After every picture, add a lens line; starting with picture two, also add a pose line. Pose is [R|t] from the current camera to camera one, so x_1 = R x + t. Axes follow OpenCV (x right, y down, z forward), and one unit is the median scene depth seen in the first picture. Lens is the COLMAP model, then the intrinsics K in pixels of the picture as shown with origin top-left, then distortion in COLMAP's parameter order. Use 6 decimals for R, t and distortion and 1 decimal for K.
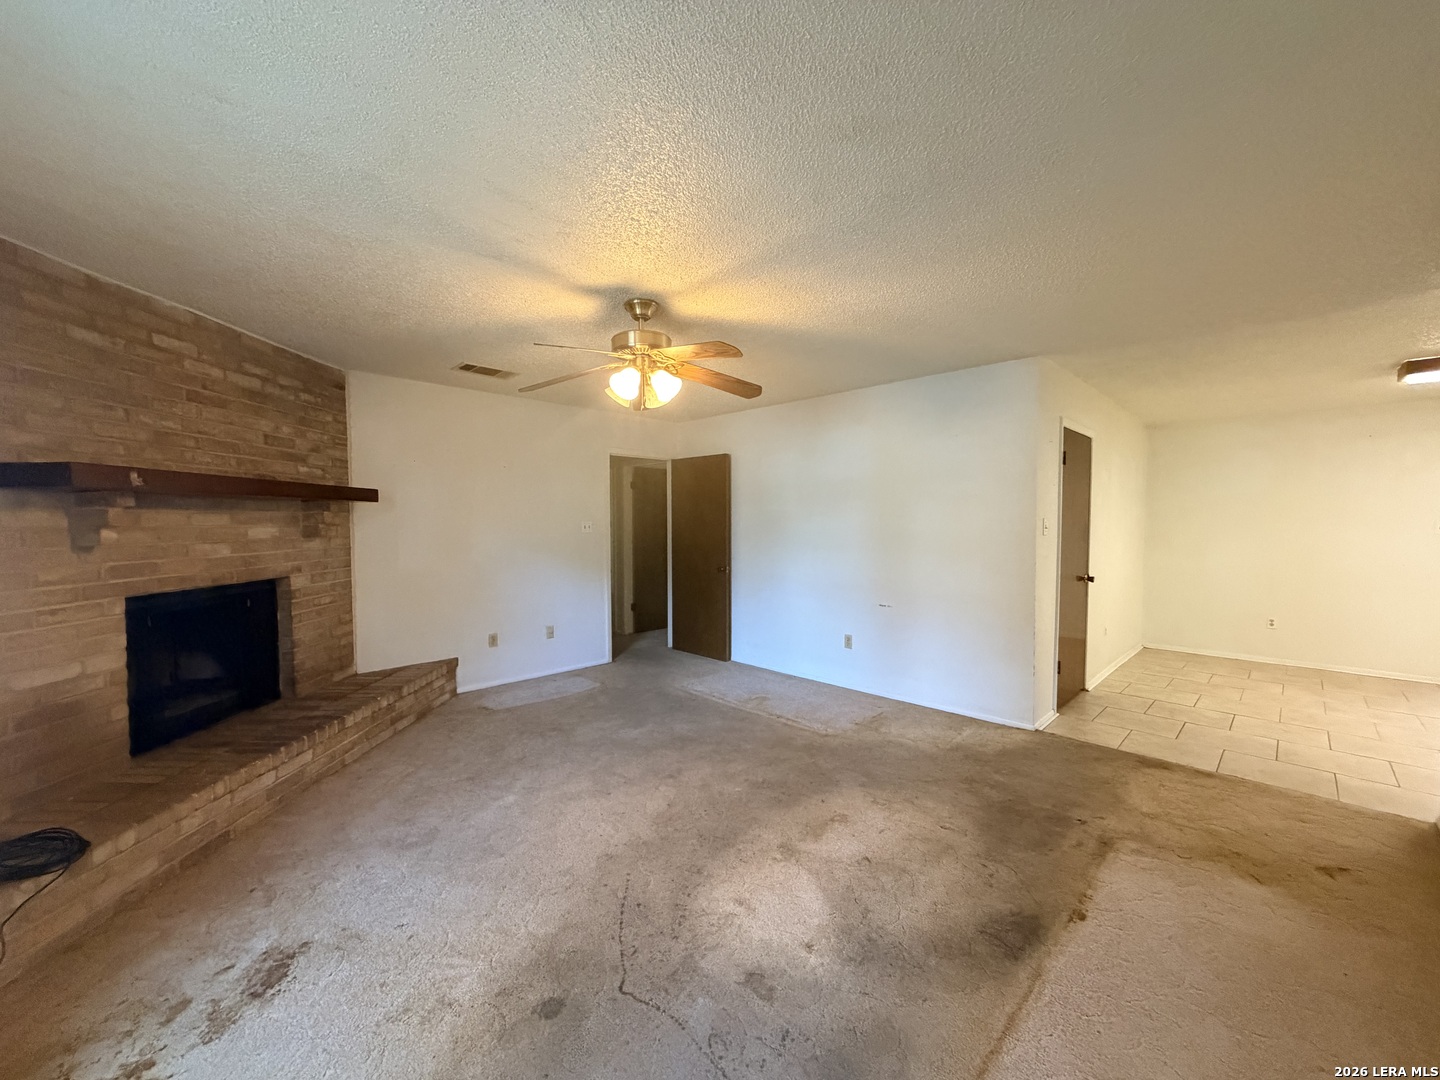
lens RADIAL K [[572.6, 0, 717.5], [0, 572.6, 539.6], [0, 0, 1]] dist [0.001761, 0.000408]
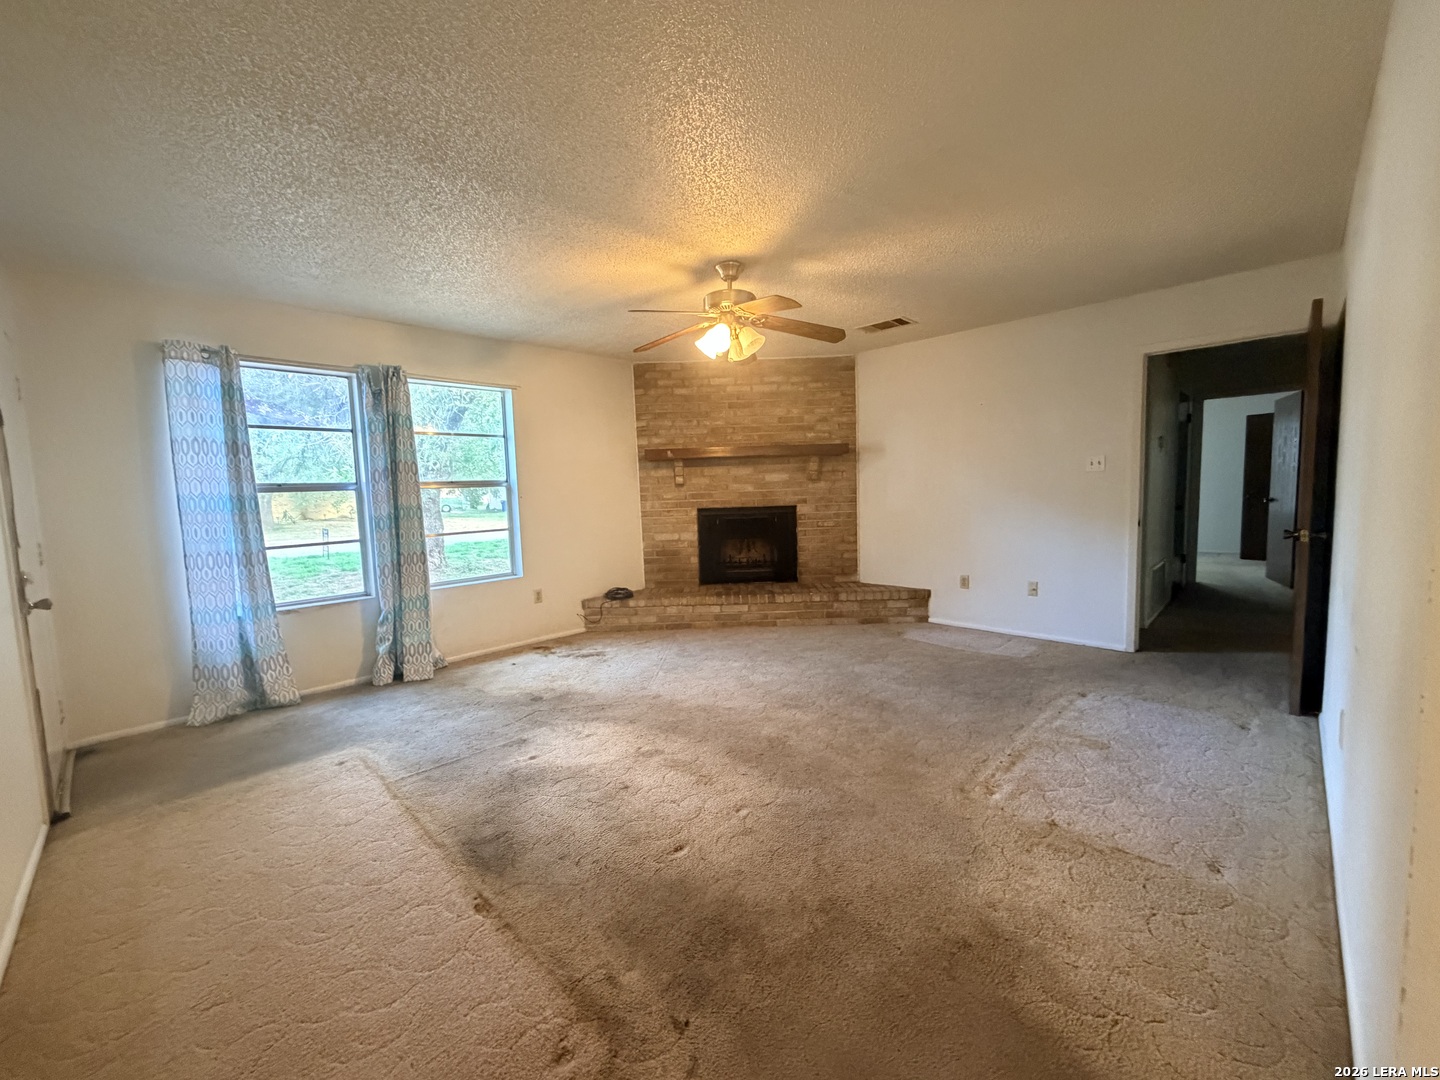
lens RADIAL K [[572.6, 0, 717.5], [0, 572.6, 539.6], [0, 0, 1]] dist [0.001761, 0.000408]
pose [[0.005624, 0.088261, -0.996082, 0.883469], [-0.002397, 0.996096, 0.088249, 0.021273], [0.999981, 0.001891, 0.005814, 0.827690]]
